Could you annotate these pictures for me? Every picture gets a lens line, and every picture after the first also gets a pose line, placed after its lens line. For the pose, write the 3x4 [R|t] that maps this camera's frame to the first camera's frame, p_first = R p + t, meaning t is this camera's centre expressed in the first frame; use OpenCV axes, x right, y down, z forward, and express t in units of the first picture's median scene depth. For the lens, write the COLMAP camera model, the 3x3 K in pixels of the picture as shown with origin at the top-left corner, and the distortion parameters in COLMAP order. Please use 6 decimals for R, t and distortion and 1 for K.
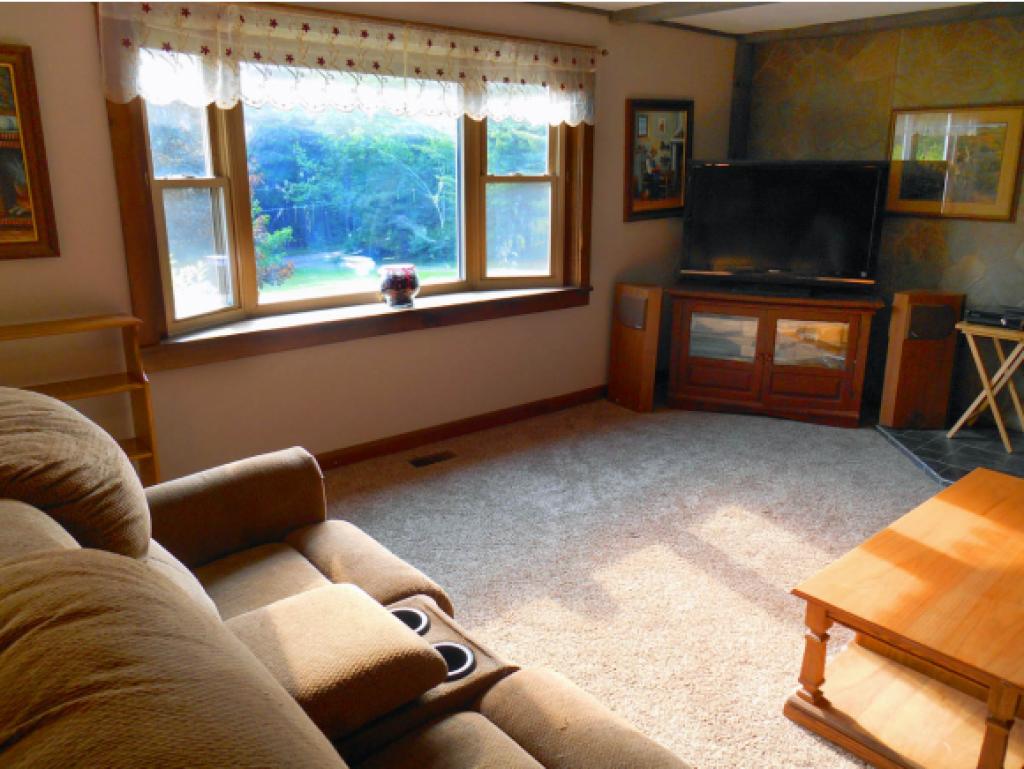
lens RADIAL K [[780.8, 0, 512.0], [0, 780.8, 384.5], [0, 0, 1]] dist [-0.024379, 0.007232]
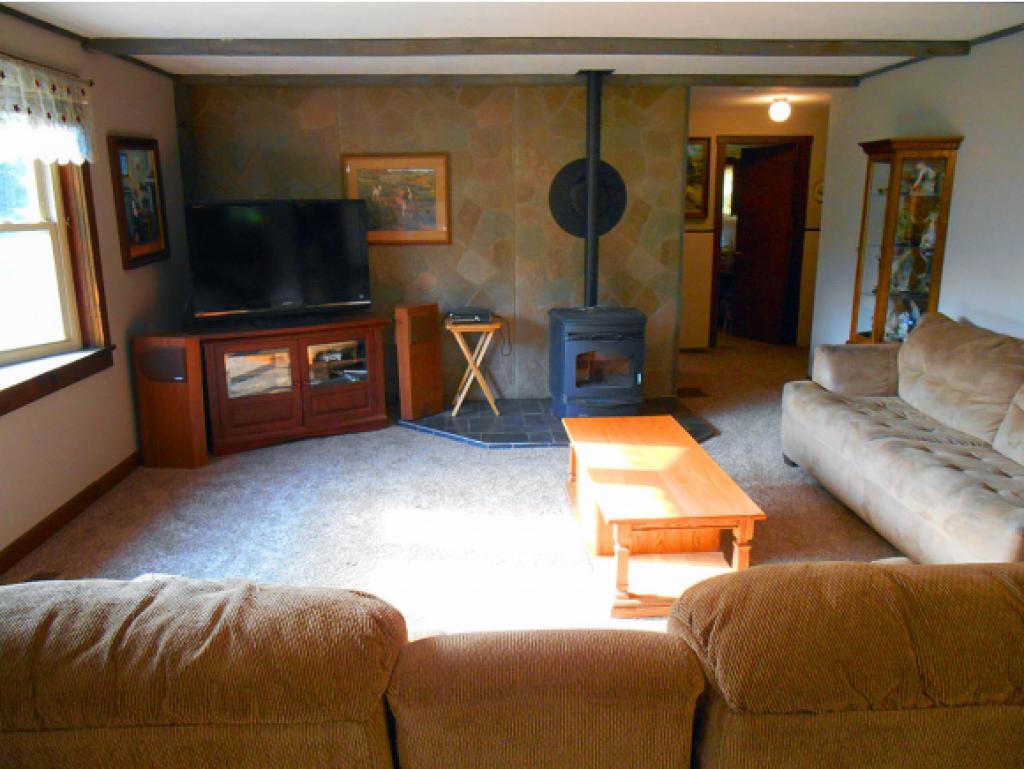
lens RADIAL K [[780.8, 0, 512.0], [0, 780.8, 384.5], [0, 0, 1]] dist [-0.024379, 0.007232]
pose [[0.612596, -0.190454, 0.767107, -0.327844], [0.225055, 0.972391, 0.061697, -0.036809], [-0.757678, 0.134846, 0.638545, 0.112599]]
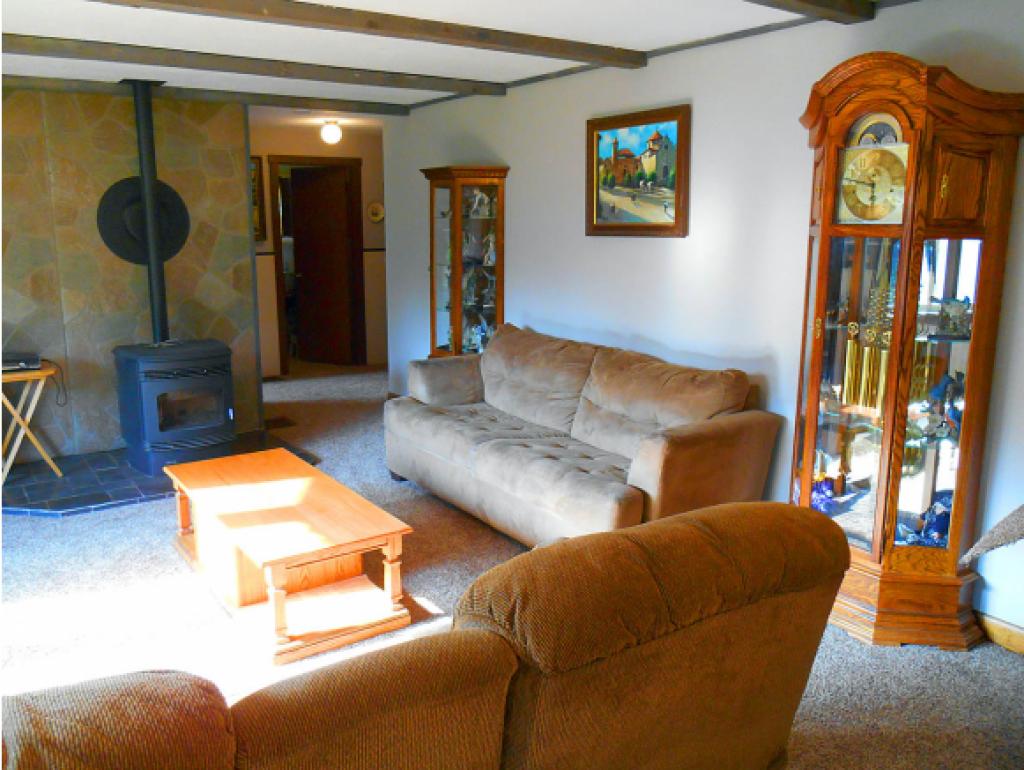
lens RADIAL K [[834.7, 0, 489.7], [0, 834.7, 386.0], [0, 0, 1]] dist [-0.031056, 0.008466]
pose [[0.115511, -0.203148, 0.972311, -0.384882], [0.273274, 0.947589, 0.165517, -0.059054], [-0.954976, 0.246588, 0.164972, 0.165188]]
